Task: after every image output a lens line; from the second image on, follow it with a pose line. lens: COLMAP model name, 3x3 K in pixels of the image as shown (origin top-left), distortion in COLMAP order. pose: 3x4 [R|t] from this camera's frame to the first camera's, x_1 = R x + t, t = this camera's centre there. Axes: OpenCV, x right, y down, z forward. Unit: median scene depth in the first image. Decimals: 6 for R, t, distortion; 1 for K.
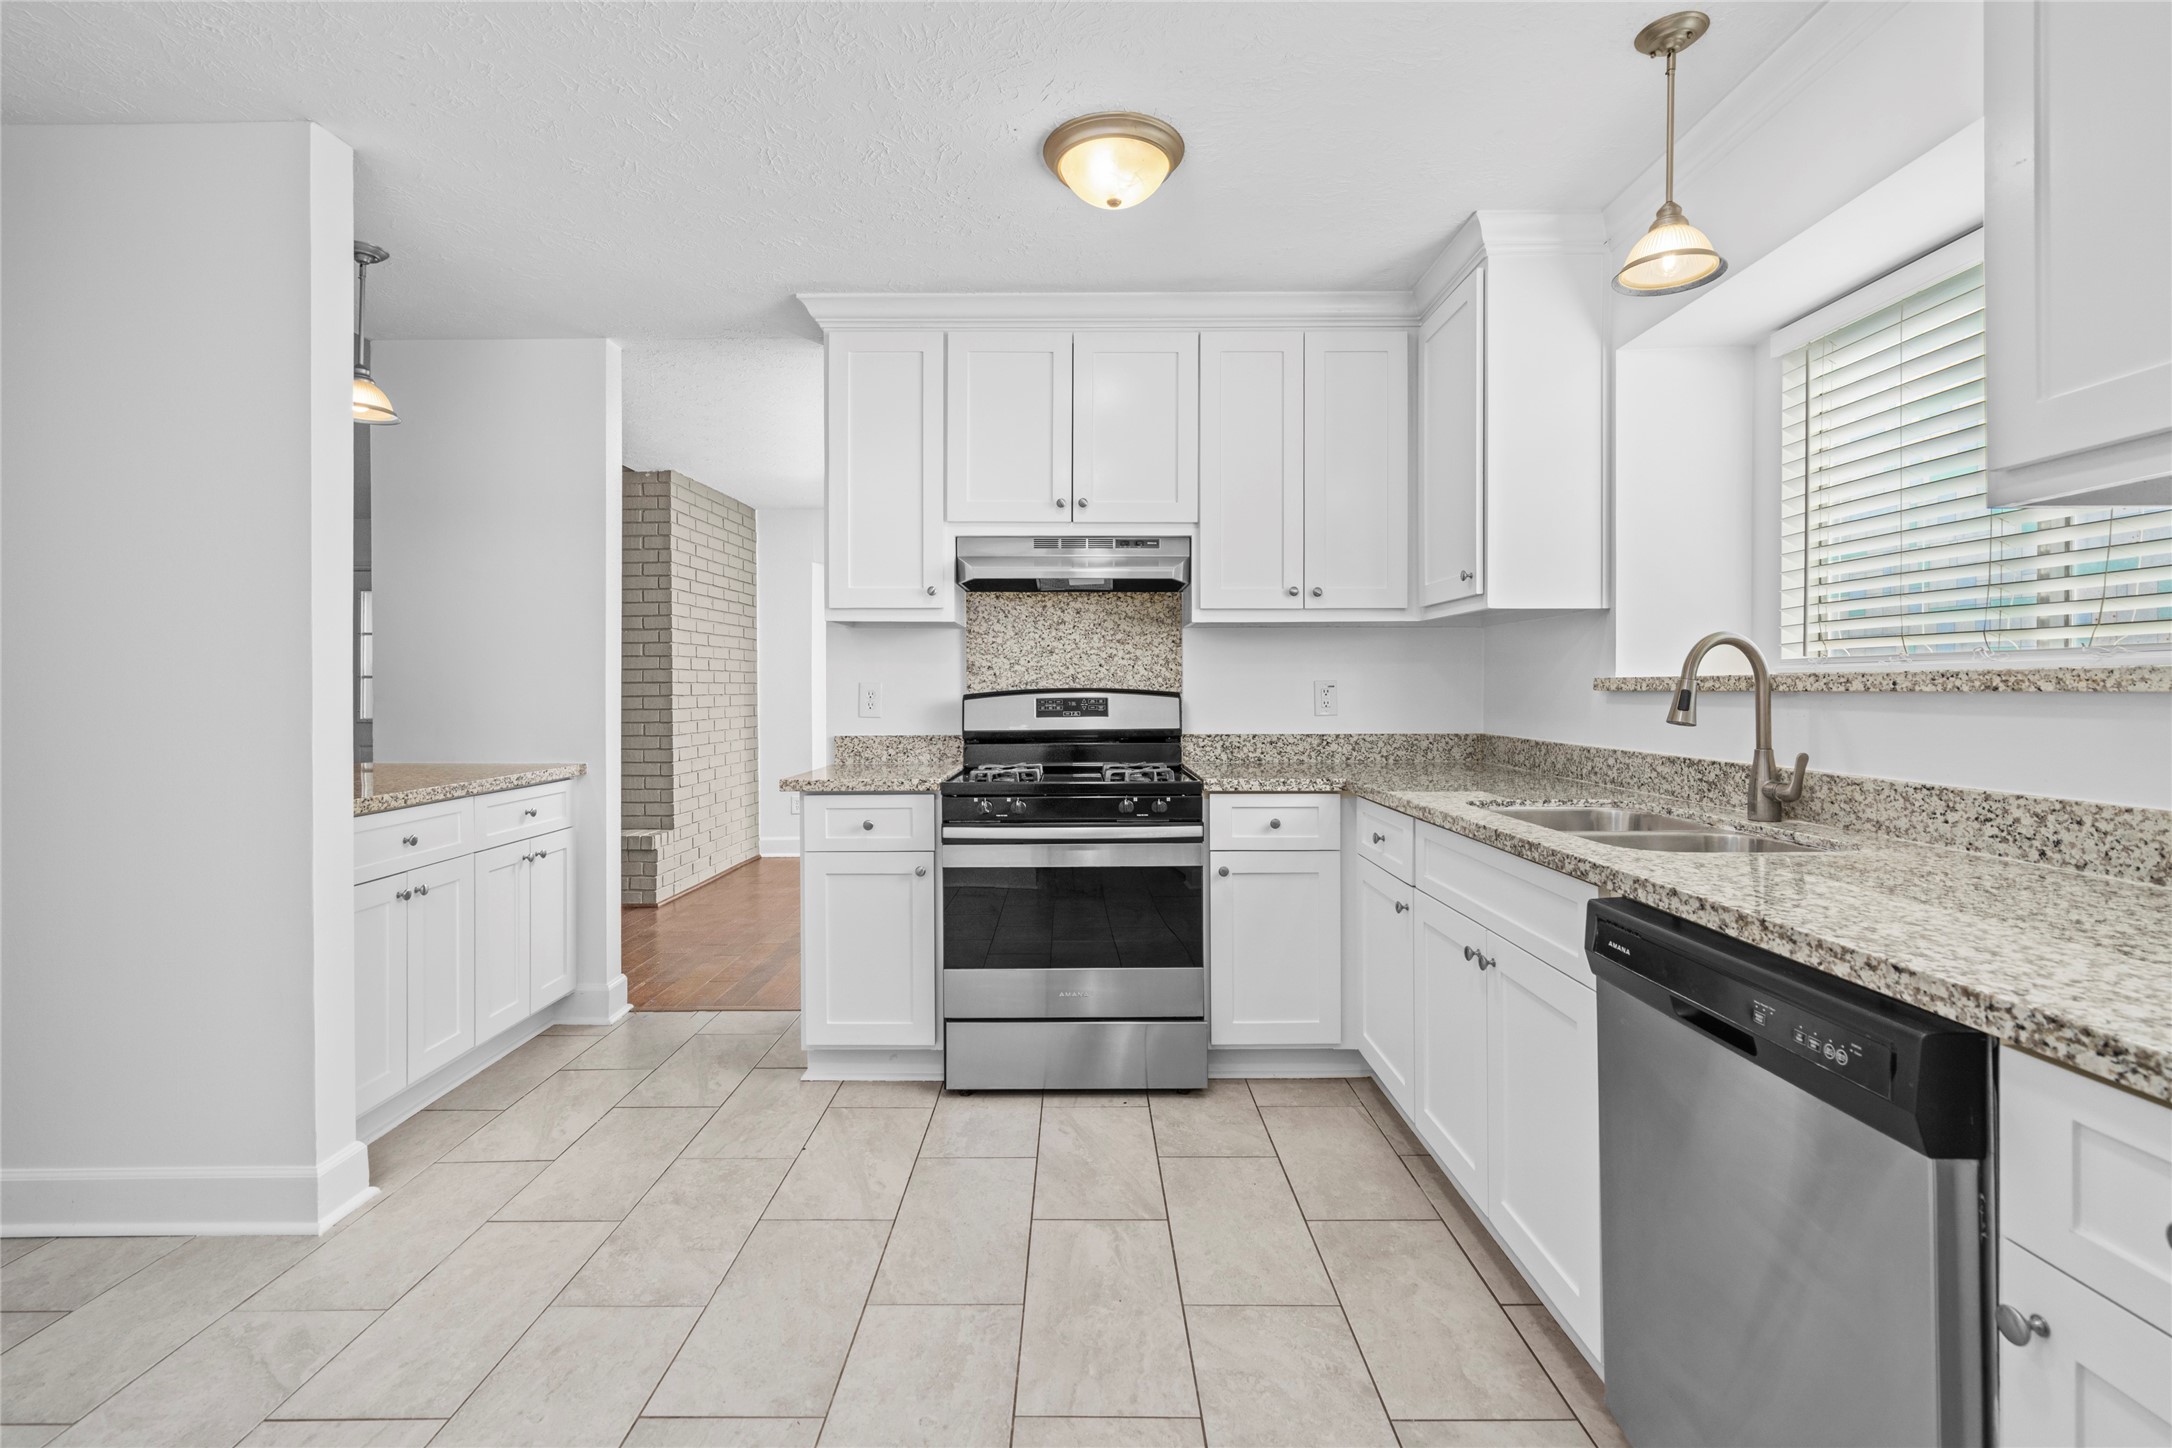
lens RADIAL K [[996.4, 0, 1081.3], [0, 996.4, 696.5], [0, 0, 1]] dist [-0.007406, 0.005139]
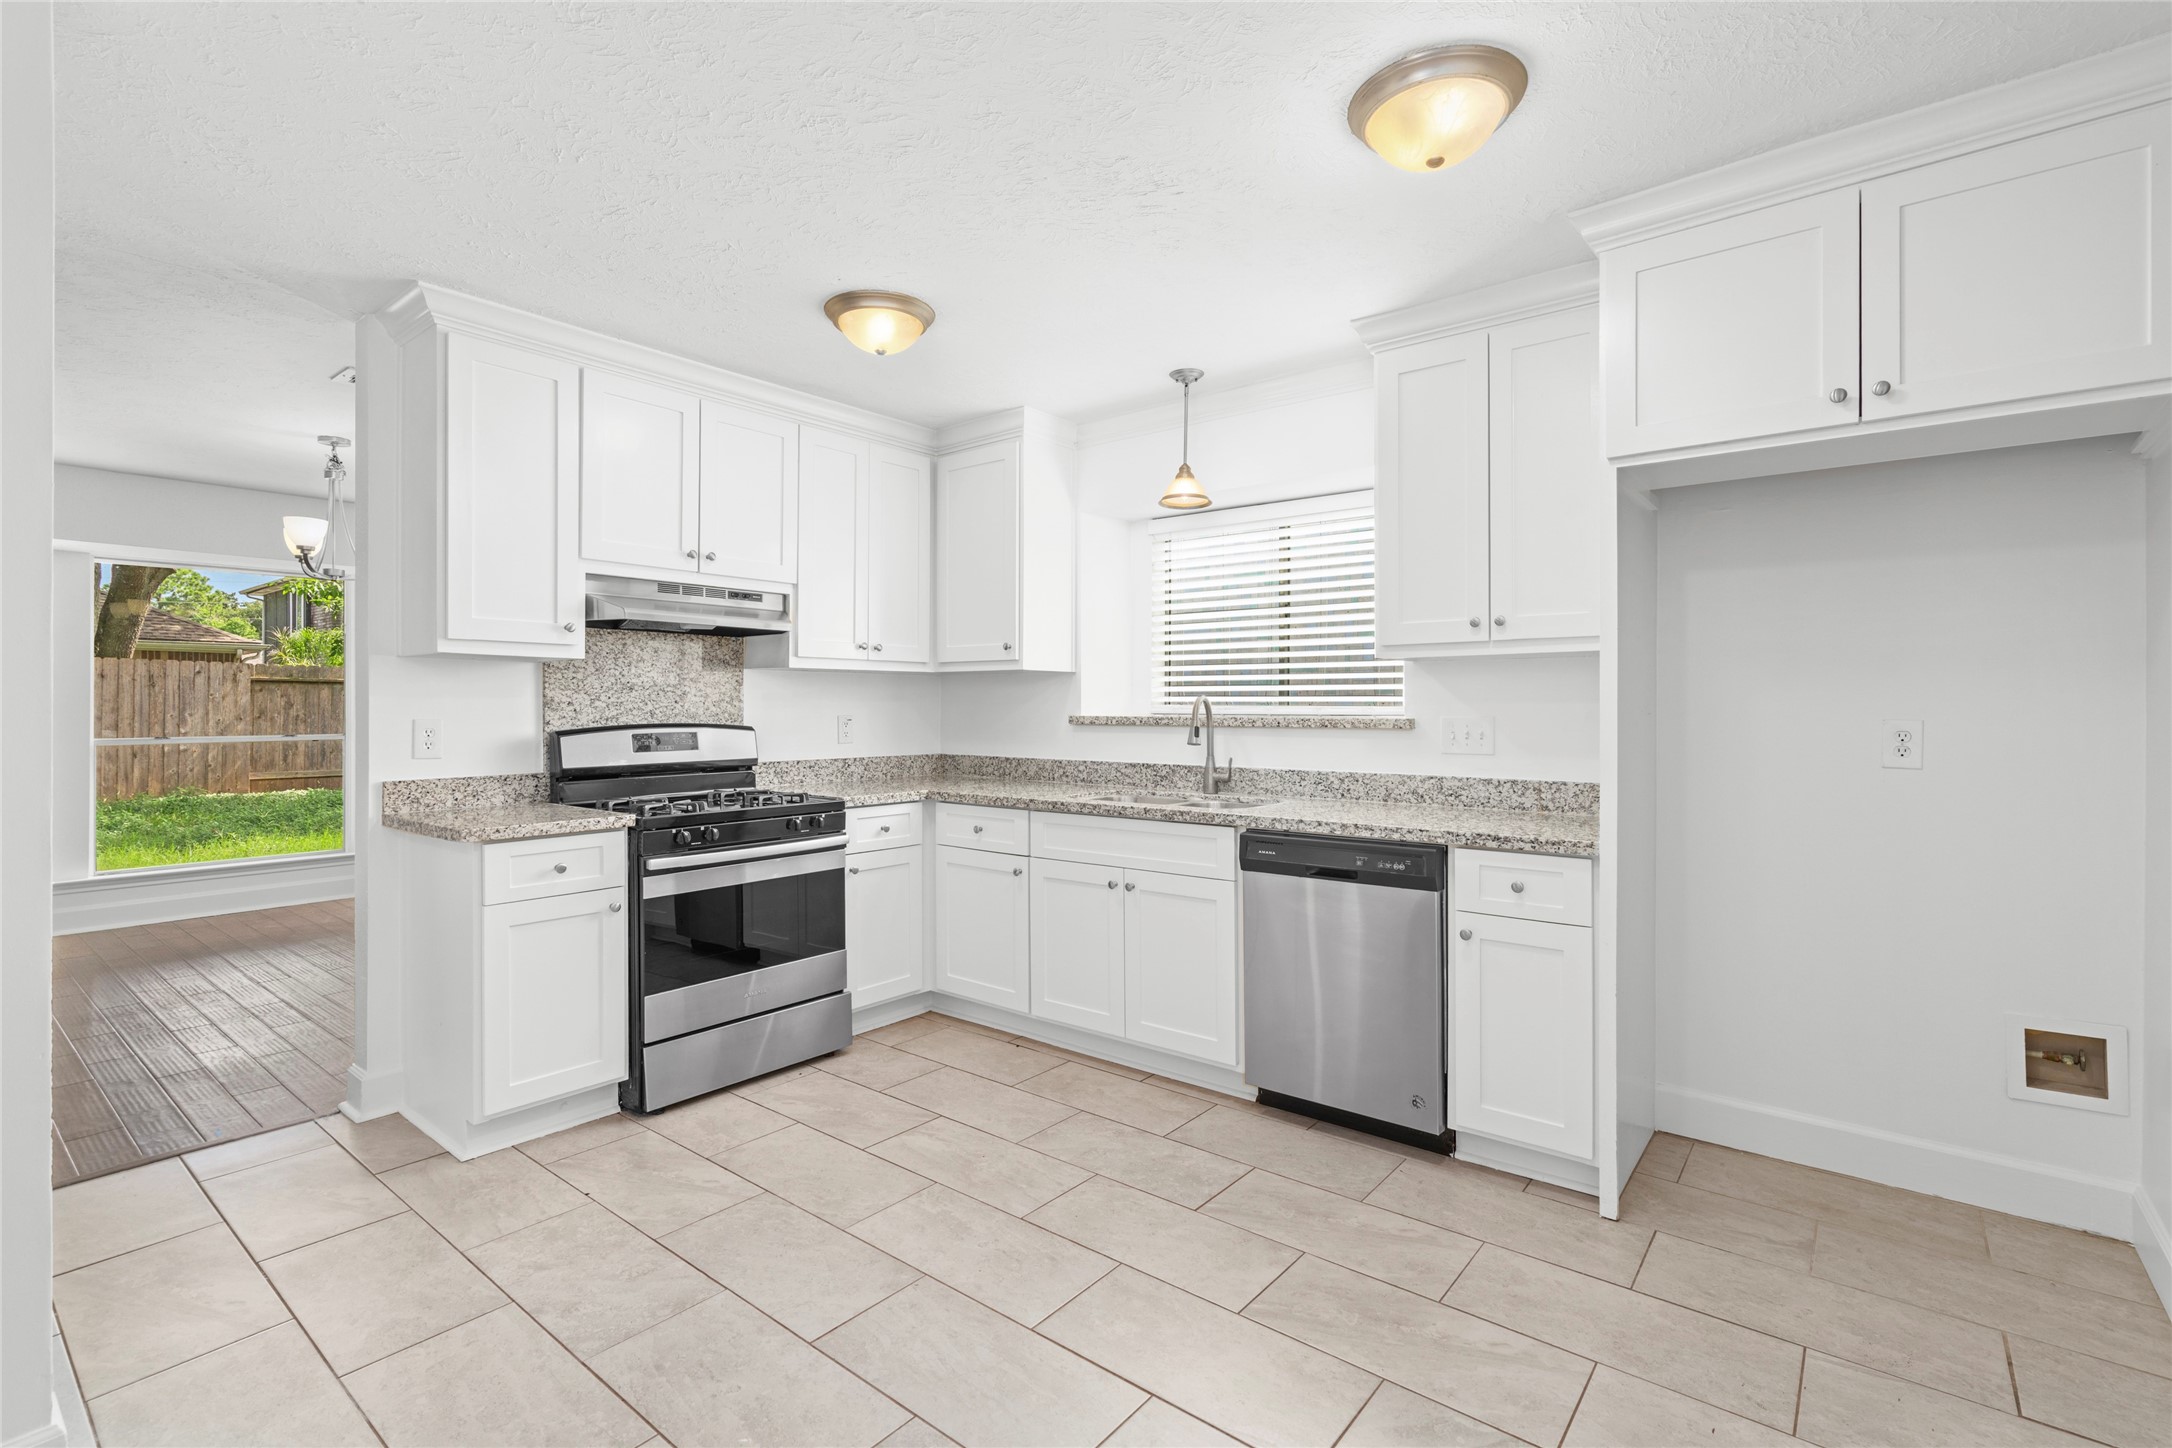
lens RADIAL K [[989.3, 0, 1083.5], [0, 989.3, 709.9], [0, 0, 1]] dist [-0.001964, 0.000507]
pose [[0.628671, 0.000584, 0.777671, -0.645492], [0.003389, 0.999988, -0.003490, -0.021131], [-0.777664, 0.004830, 0.628661, -0.008694]]
